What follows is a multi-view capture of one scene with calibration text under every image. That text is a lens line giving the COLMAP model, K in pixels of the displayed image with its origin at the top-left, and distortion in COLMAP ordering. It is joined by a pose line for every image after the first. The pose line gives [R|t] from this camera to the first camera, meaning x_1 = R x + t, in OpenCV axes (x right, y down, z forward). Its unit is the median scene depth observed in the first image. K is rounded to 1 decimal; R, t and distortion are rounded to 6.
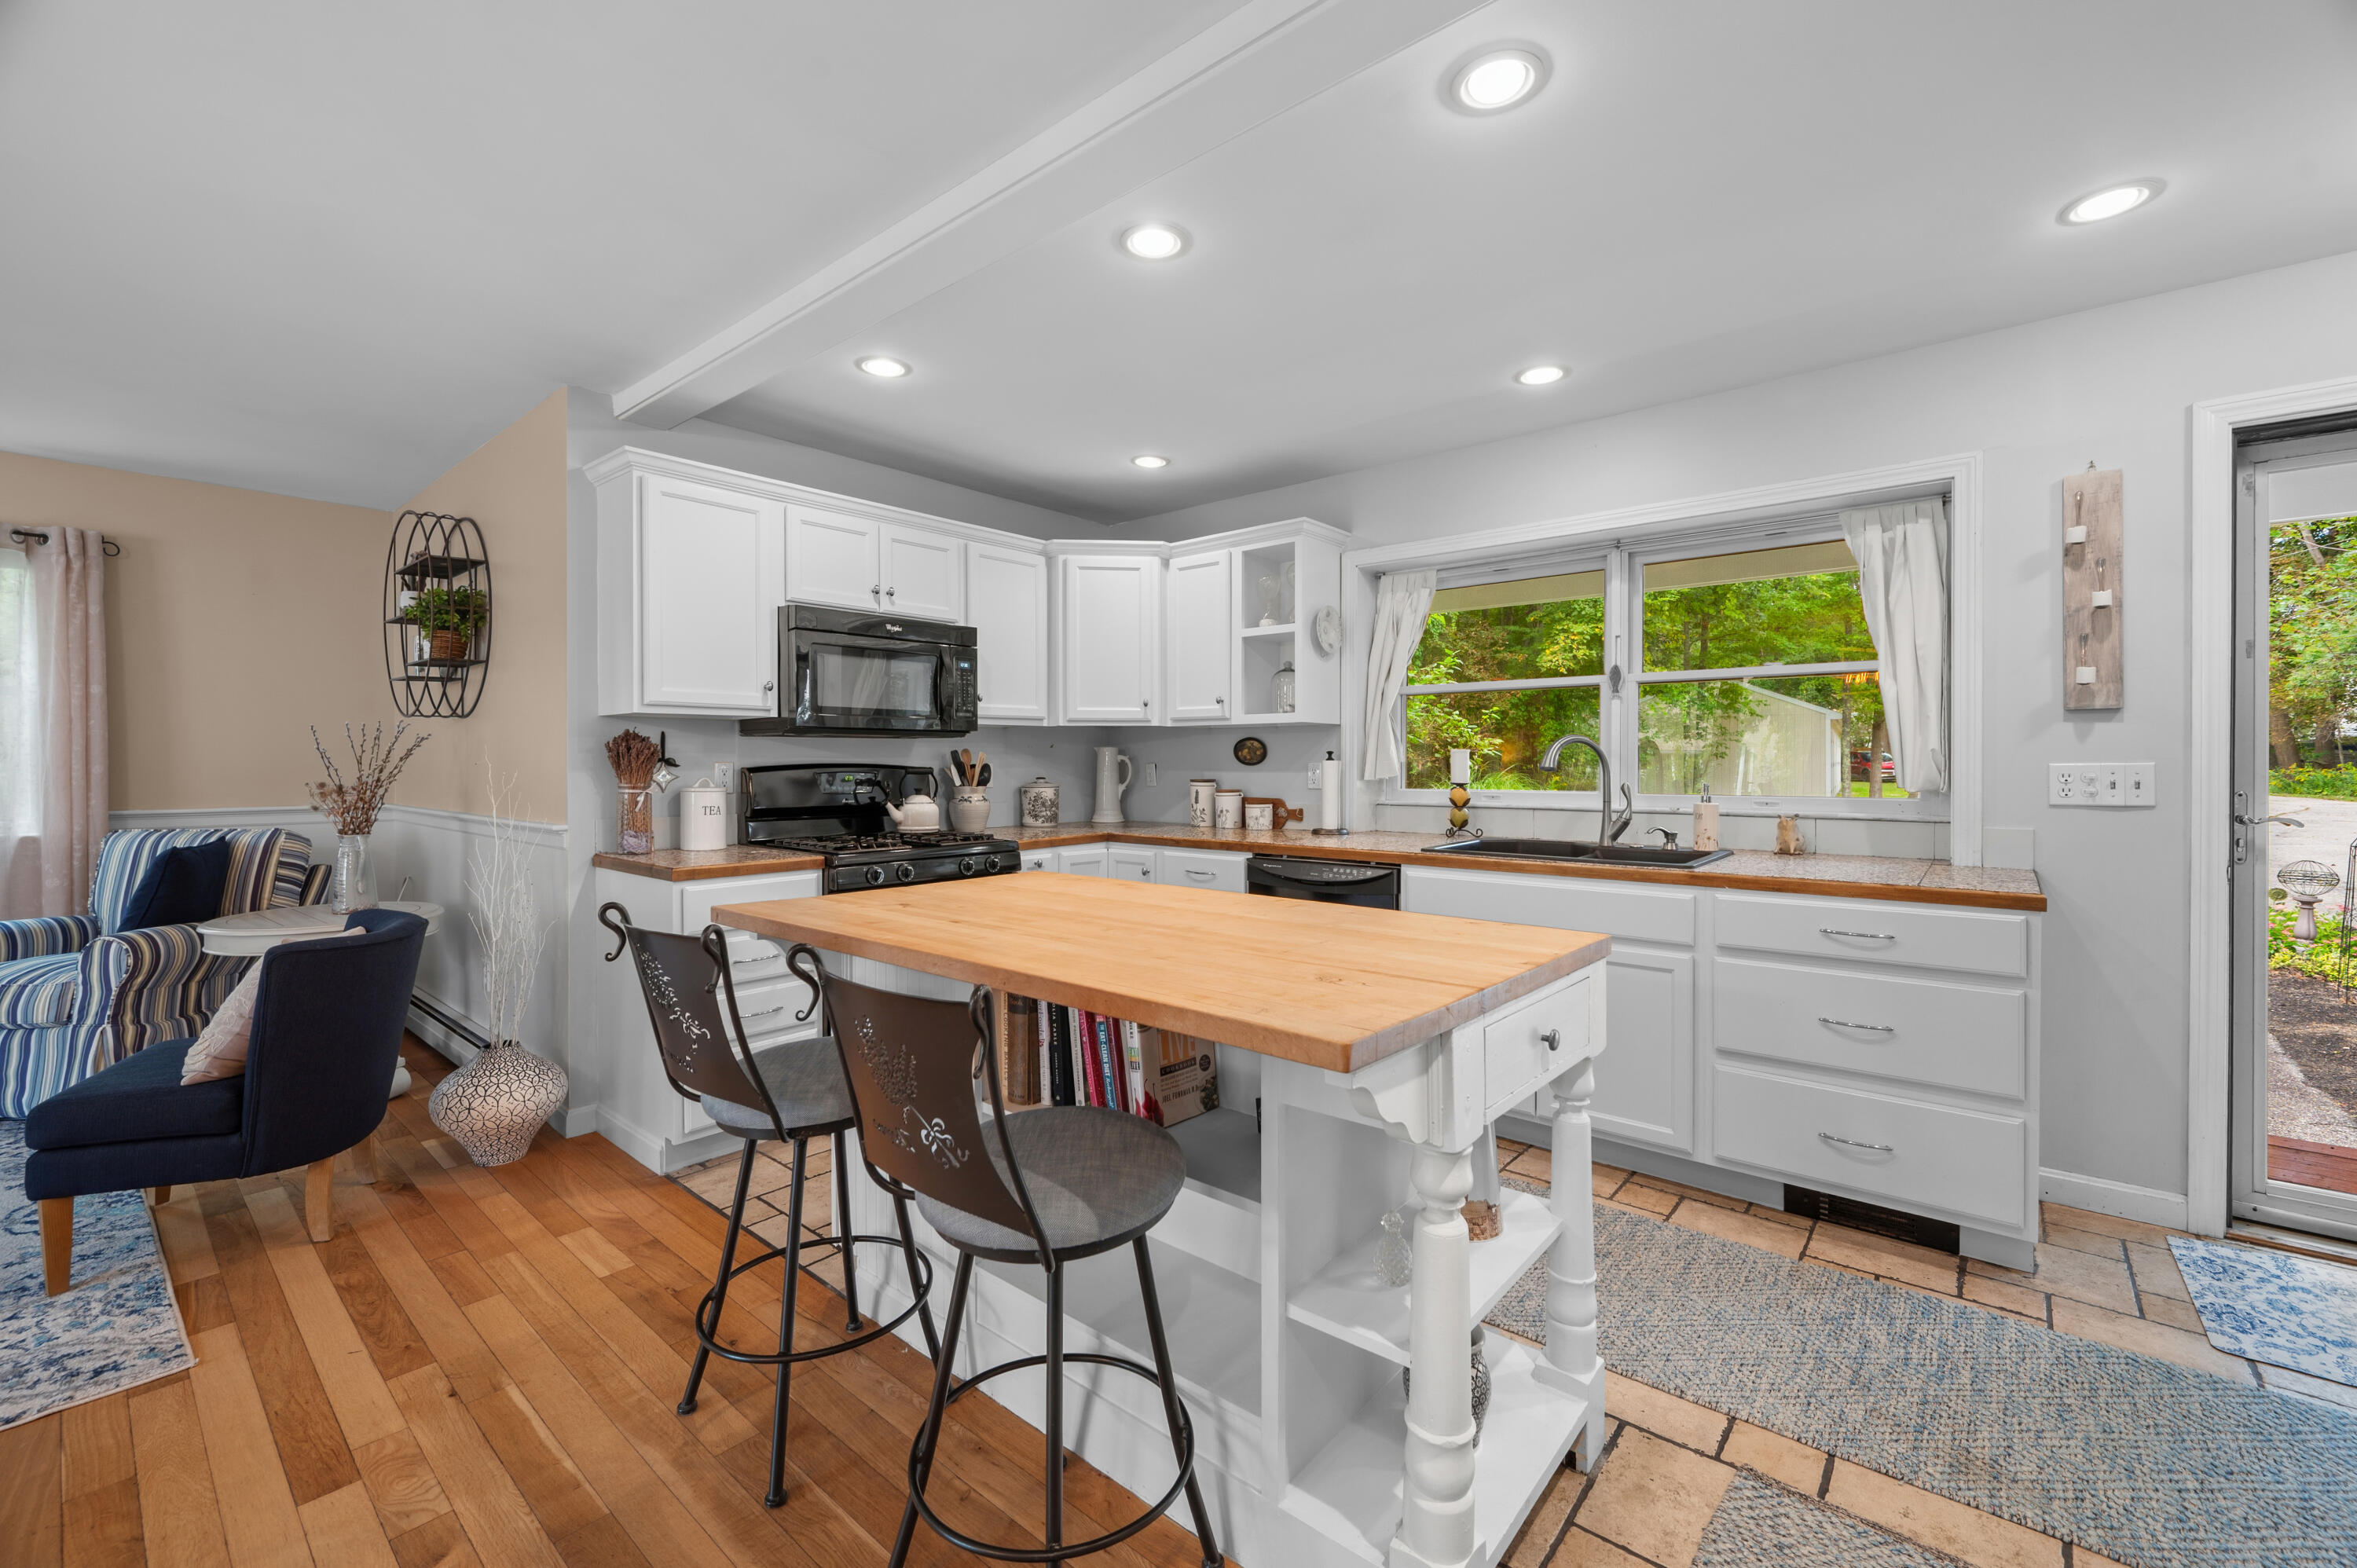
lens RADIAL K [[961.1, 0, 1185.0], [0, 961.1, 767.8], [0, 0, 1]] dist [-0.002669, 0.000294]
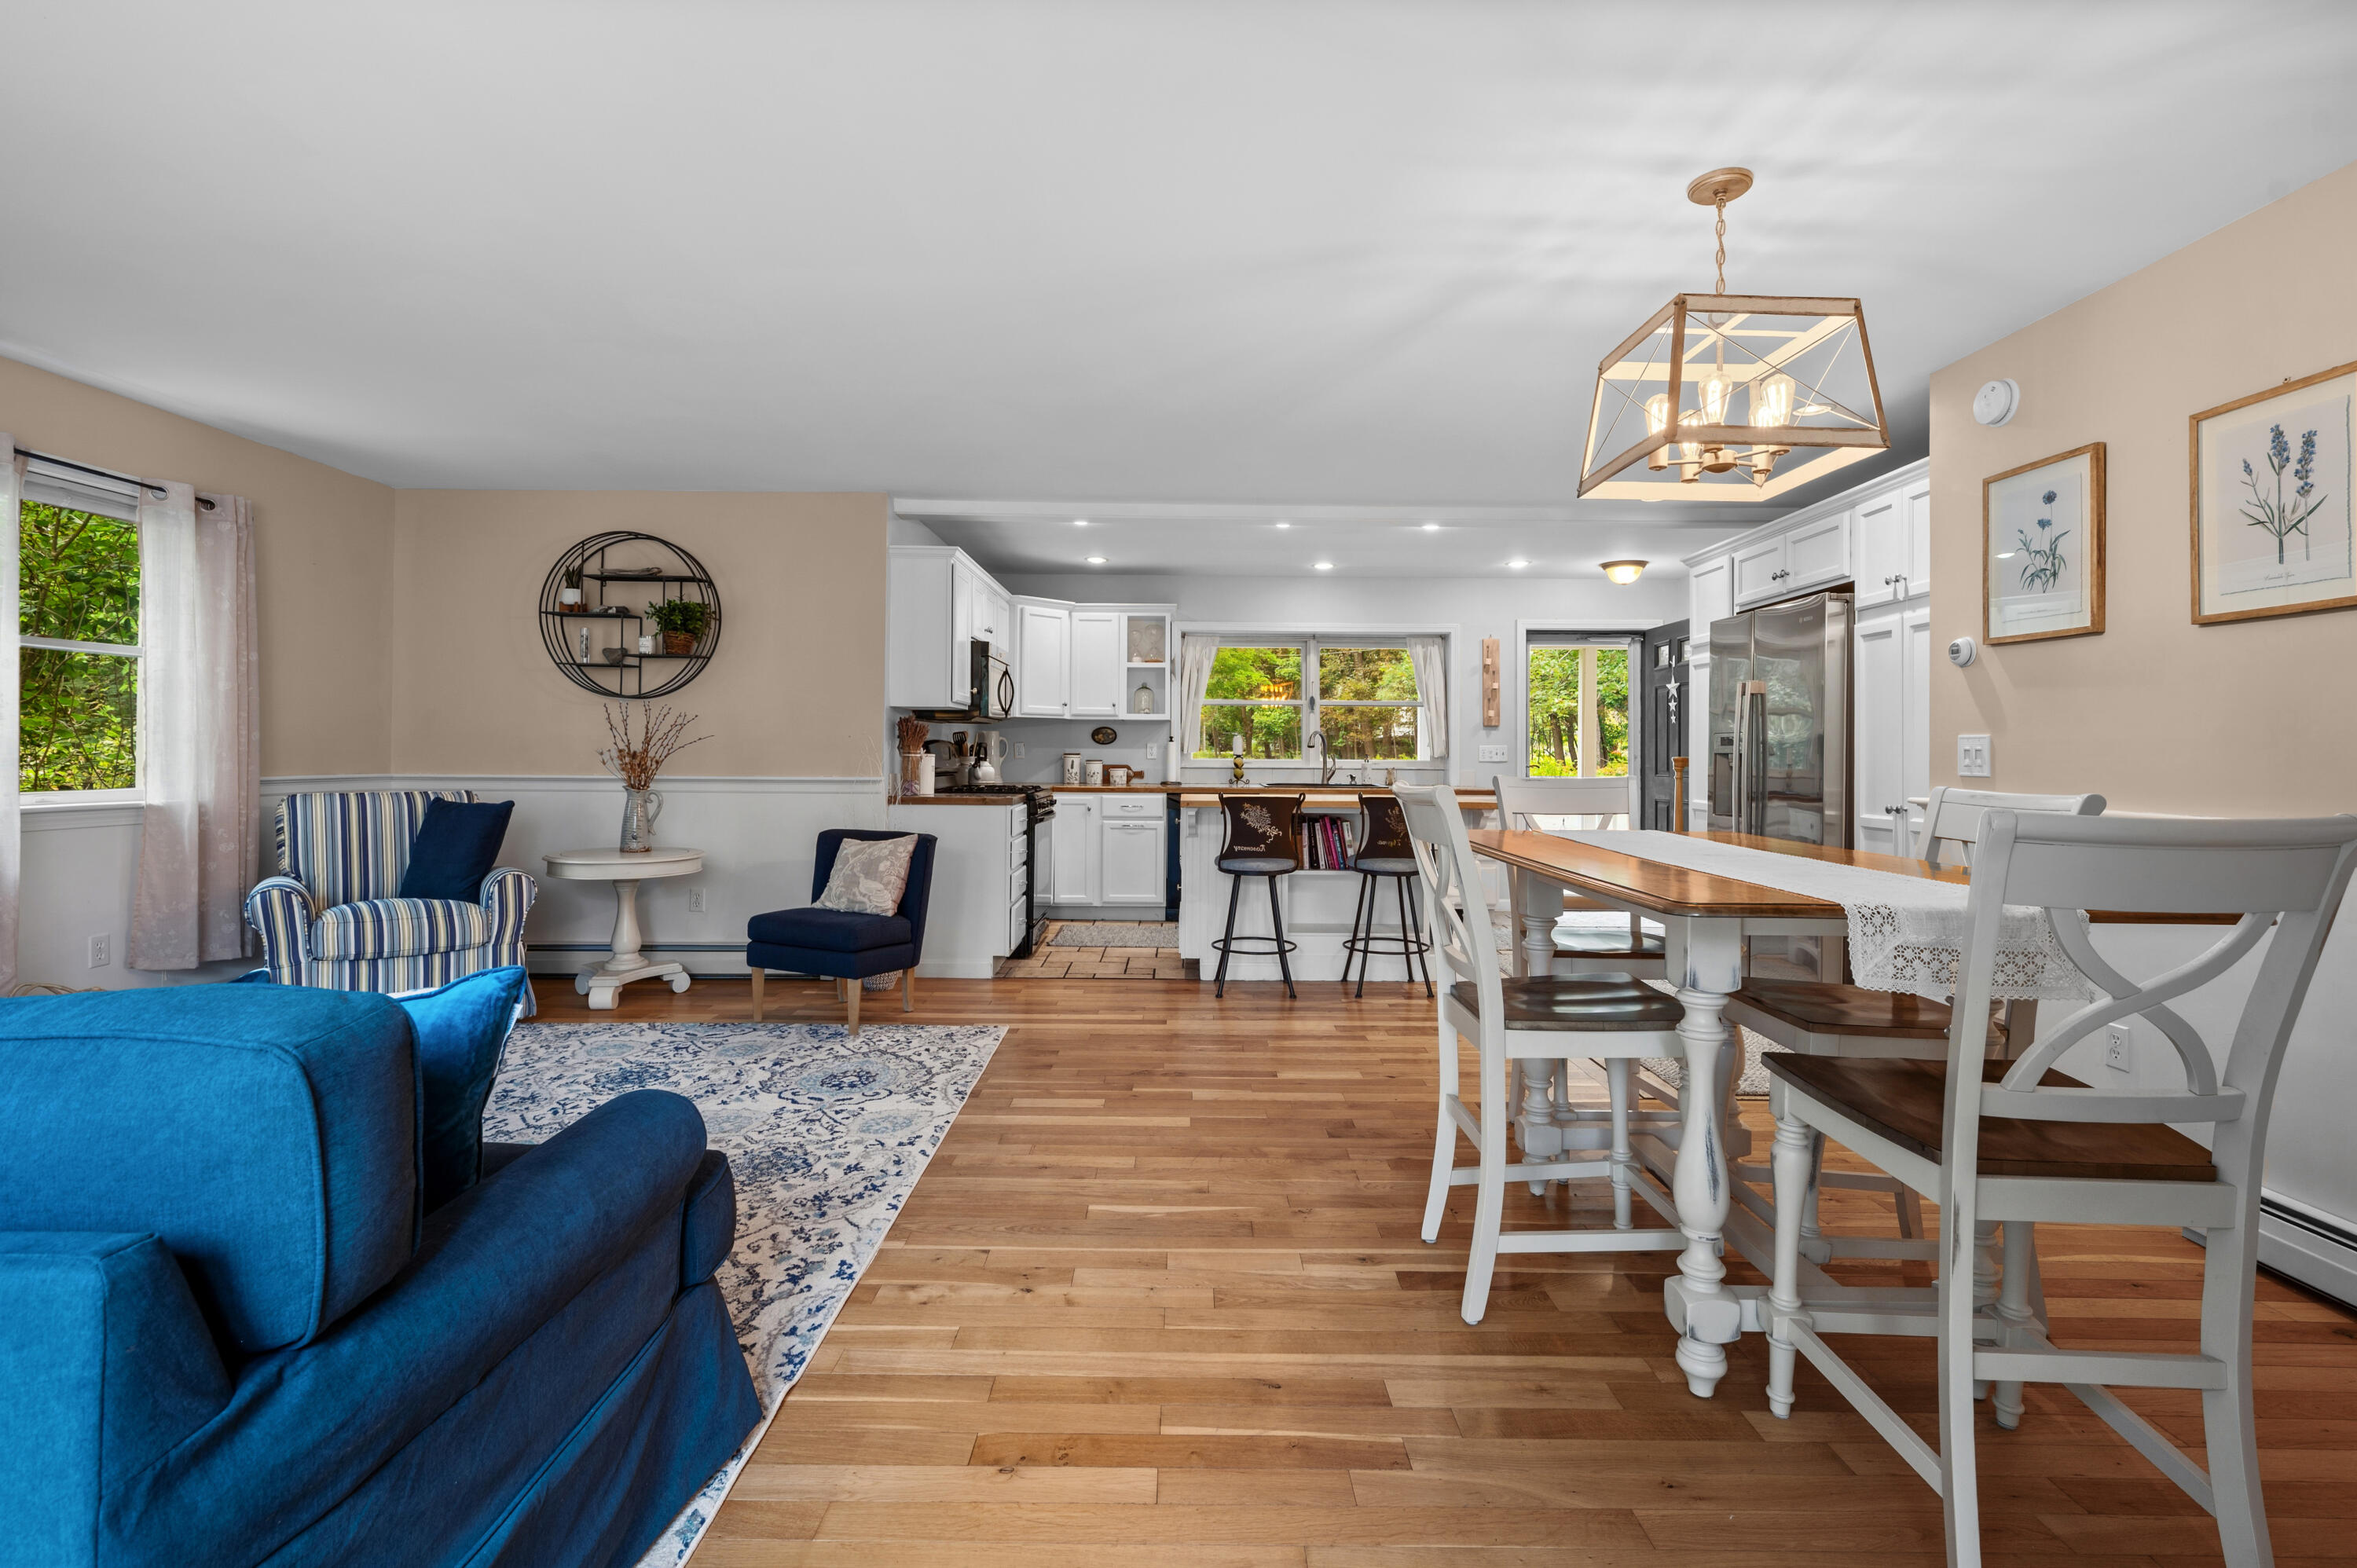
lens RADIAL K [[1075.8, 0, 1178.4], [0, 1075.8, 742.1], [0, 0, 1]] dist [-0.001179, -0.000618]
pose [[0.766215, 0.012127, 0.642470, -1.191378], [-0.004612, 0.999900, -0.013373, 0.020551], [-0.642568, 0.007283, 0.766194, -0.538574]]
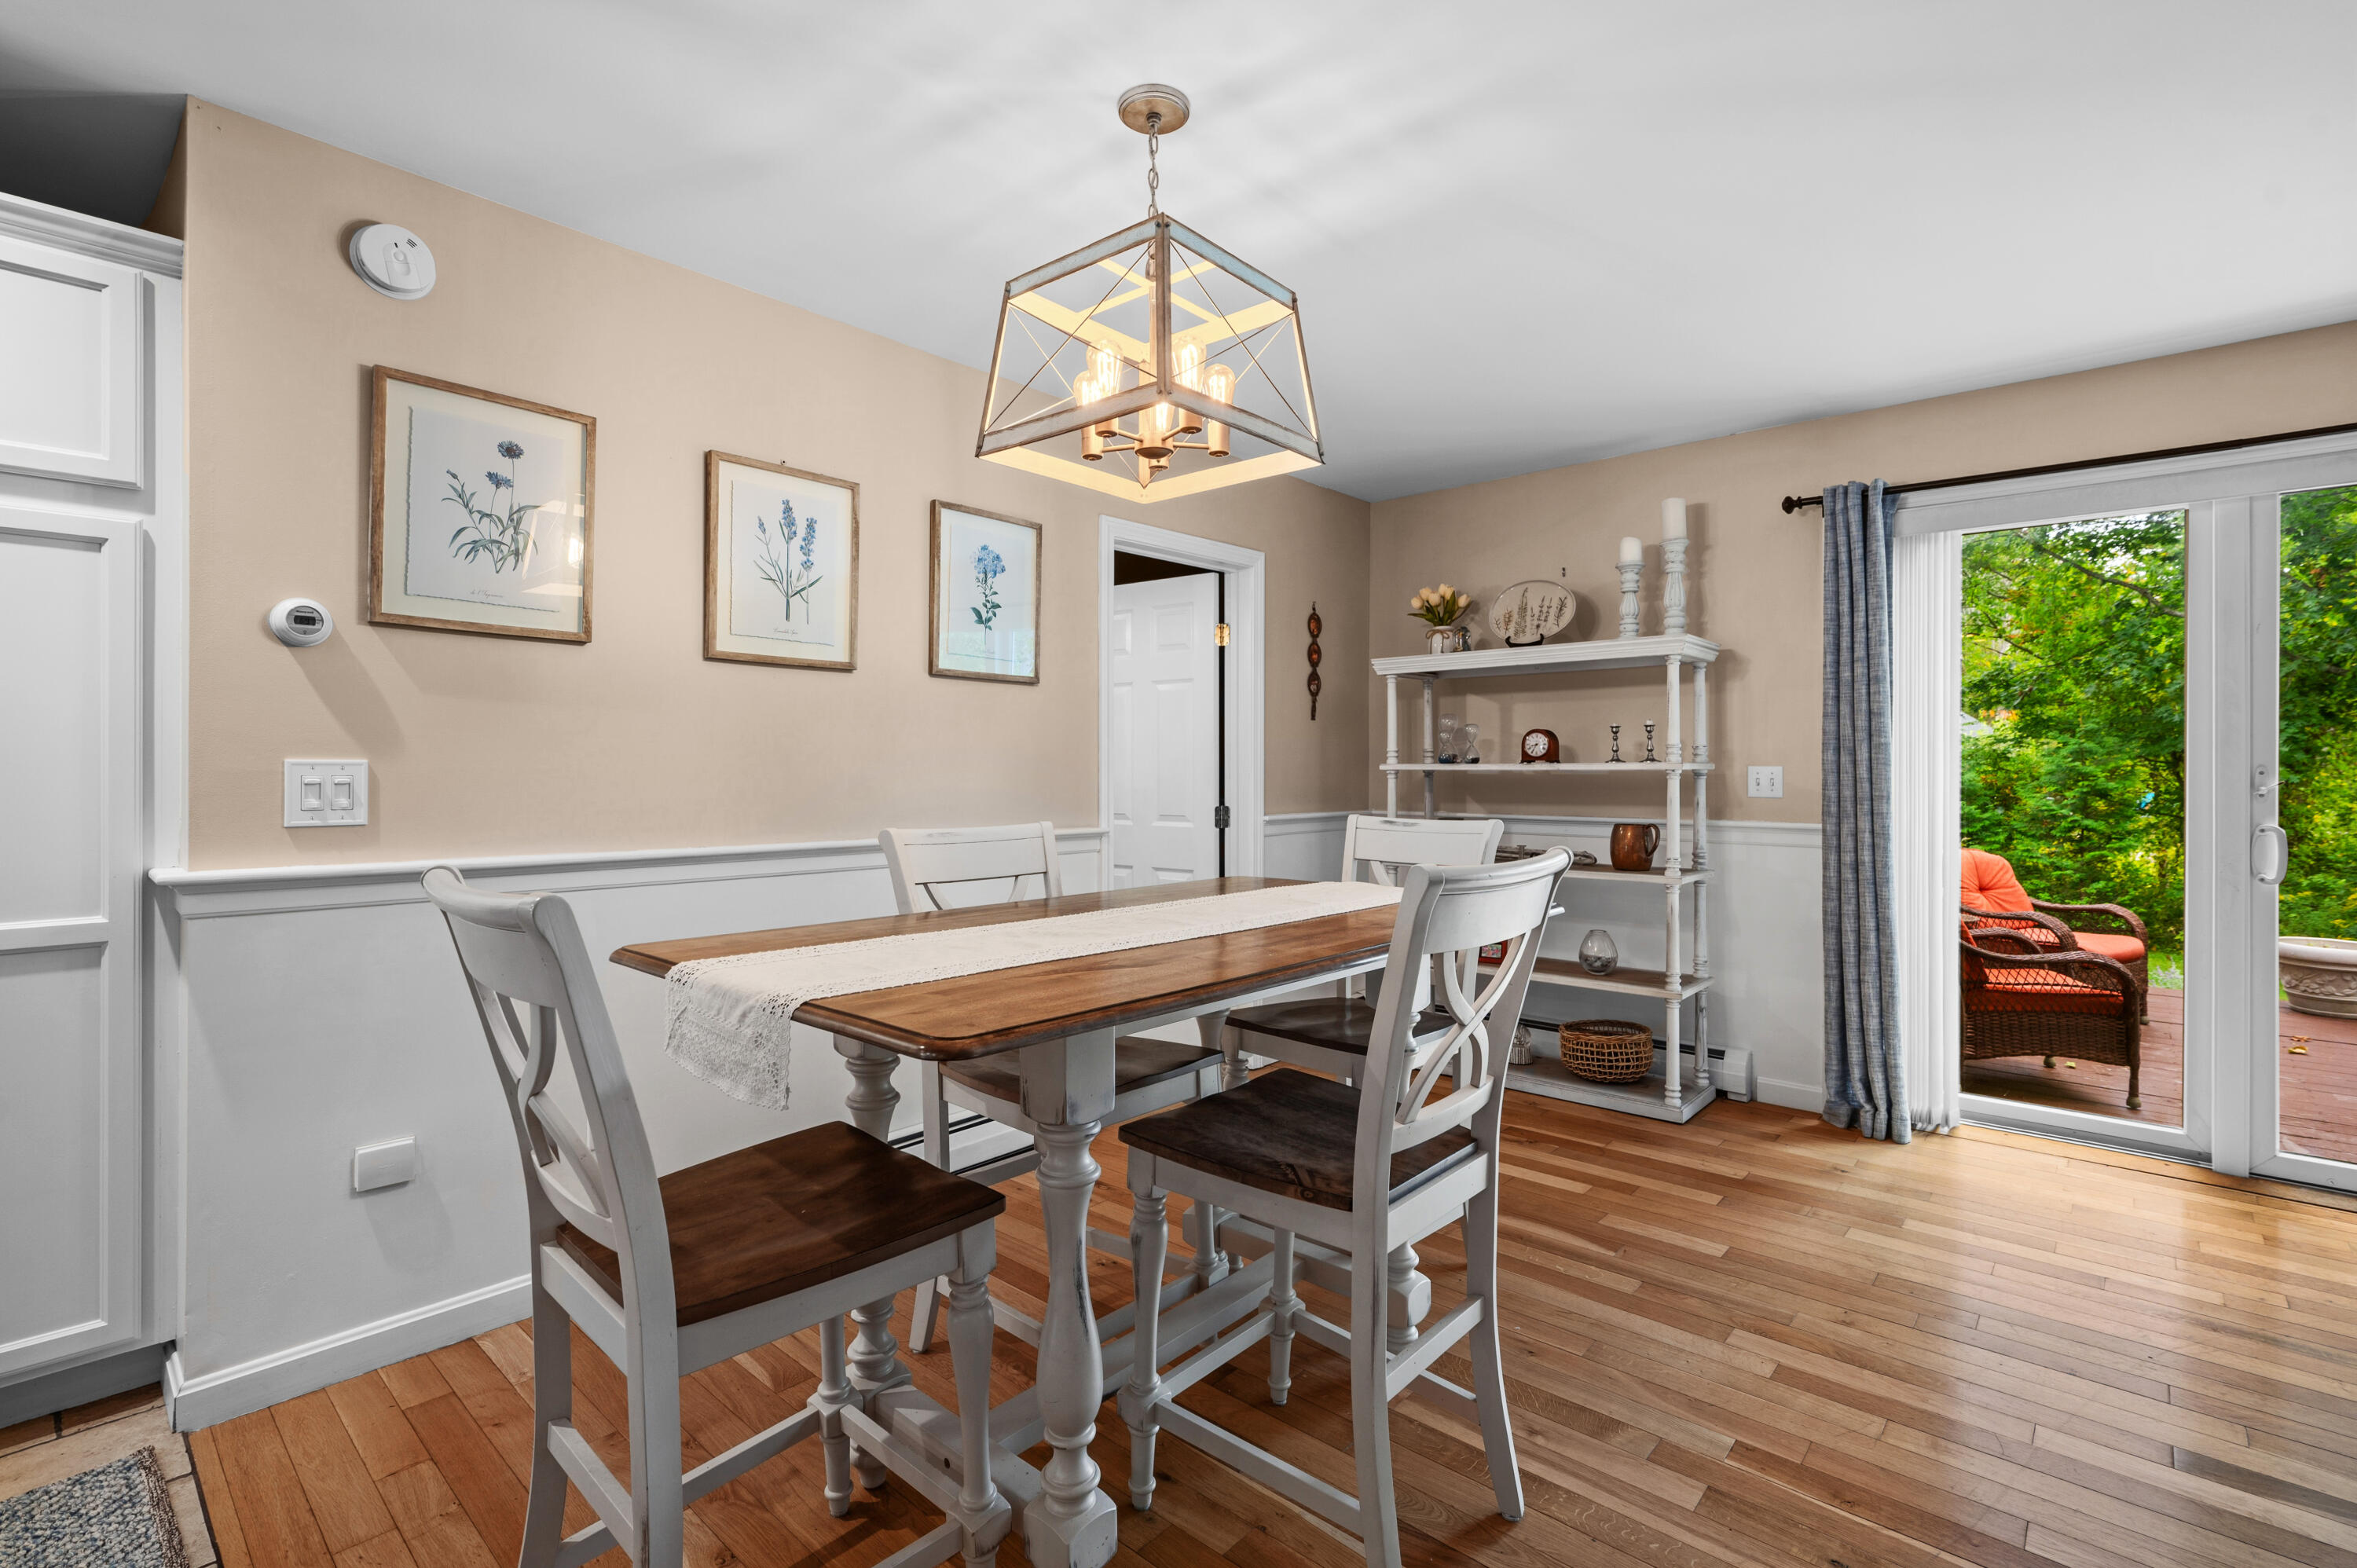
lens RADIAL K [[1062.5, 0, 1187.9], [0, 1062.5, 765.5], [0, 0, 1]] dist [-0.000634, -0.000173]
pose [[-0.999562, -0.002226, 0.029518, -0.549967], [-0.002175, 0.999996, 0.001735, 0.000080], [-0.029521, 0.001670, -0.999563, 0.290154]]
